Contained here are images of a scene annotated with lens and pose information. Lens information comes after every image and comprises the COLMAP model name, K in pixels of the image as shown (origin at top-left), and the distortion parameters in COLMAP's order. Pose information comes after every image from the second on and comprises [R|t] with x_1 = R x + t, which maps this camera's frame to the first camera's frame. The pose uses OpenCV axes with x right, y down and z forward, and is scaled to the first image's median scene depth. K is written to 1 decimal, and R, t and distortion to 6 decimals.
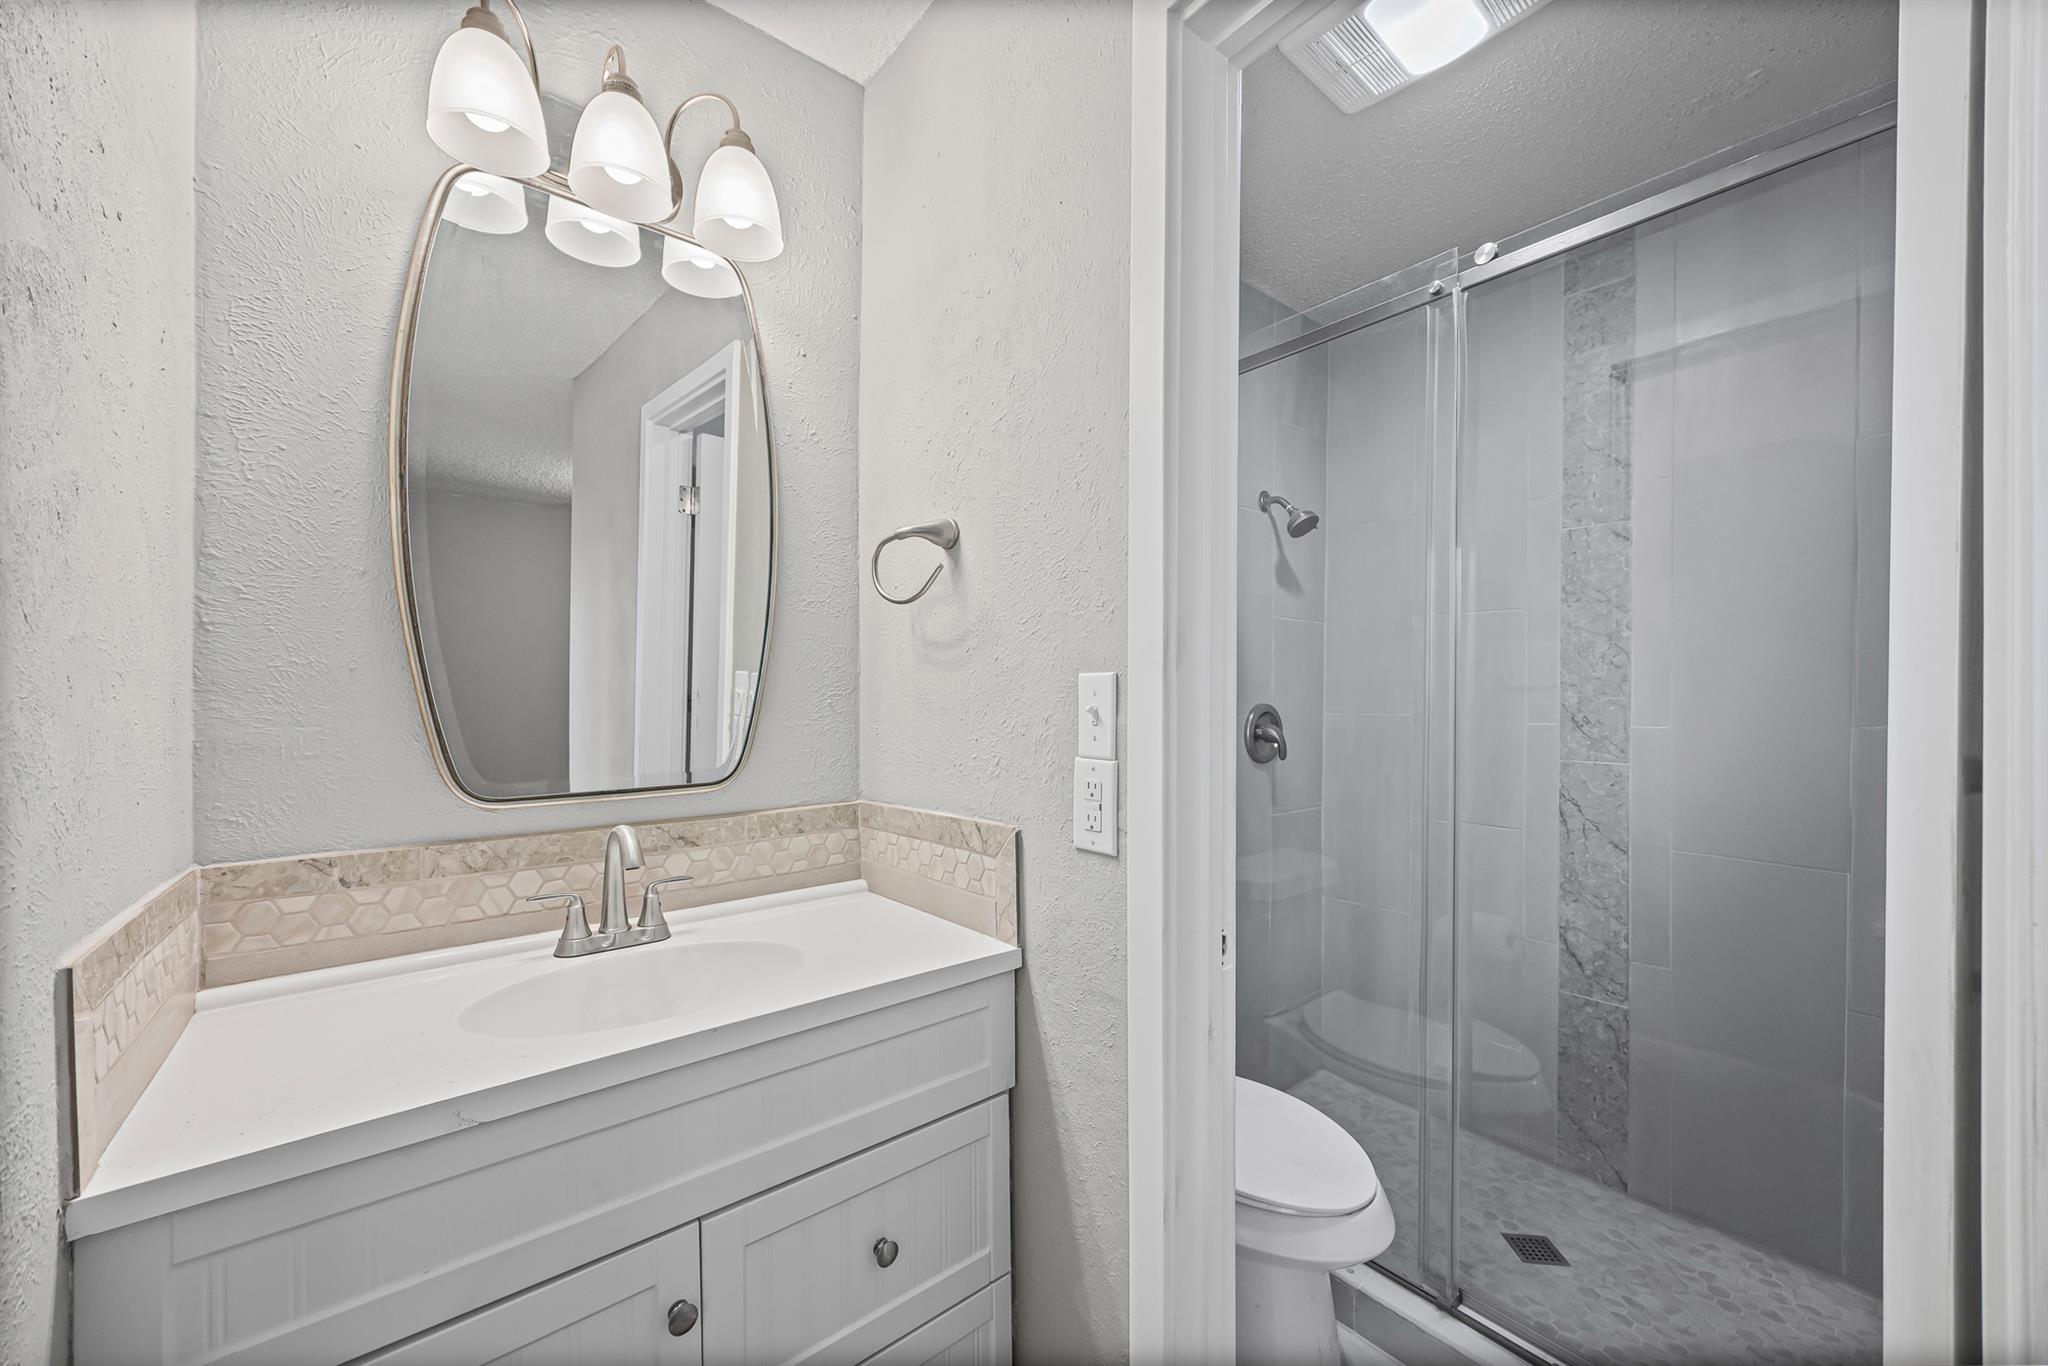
lens RADIAL K [[778.5, 0, 1016.5], [0, 778.5, 694.2], [0, 0, 1]] dist [0.002596, 0.000216]
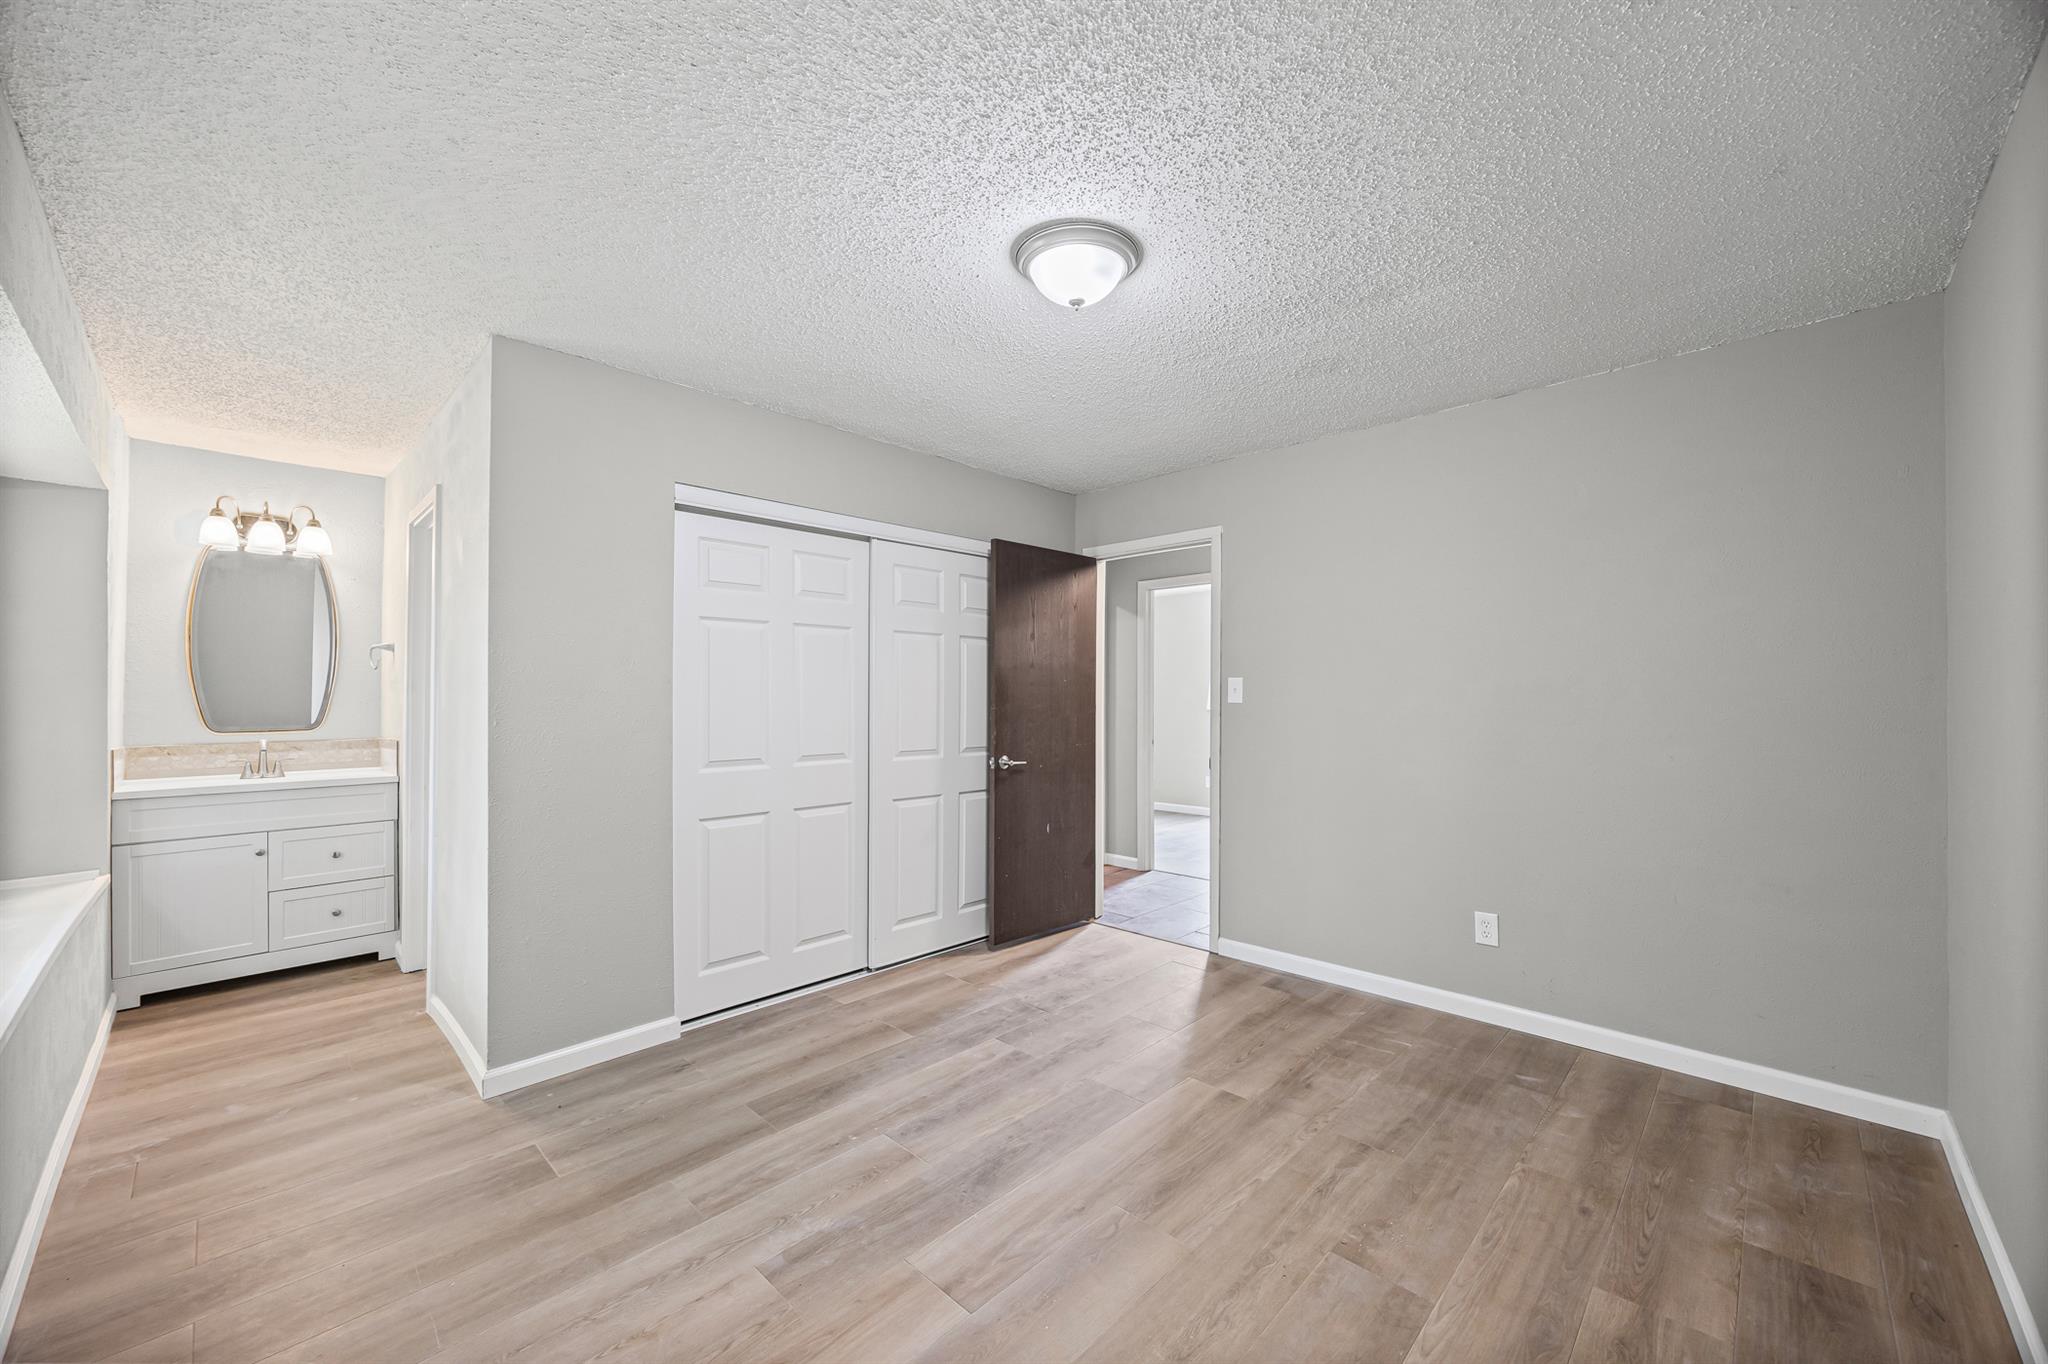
lens RADIAL K [[778.5, 0, 1033.1], [0, 778.5, 685.4], [0, 0, 1]] dist [0.002596, 0.000216]
pose [[0.991906, 0.000577, 0.126972, 2.298852], [0.000507, 0.999964, -0.008499, -0.032930], [-0.126972, 0.008495, 0.991870, -2.689259]]
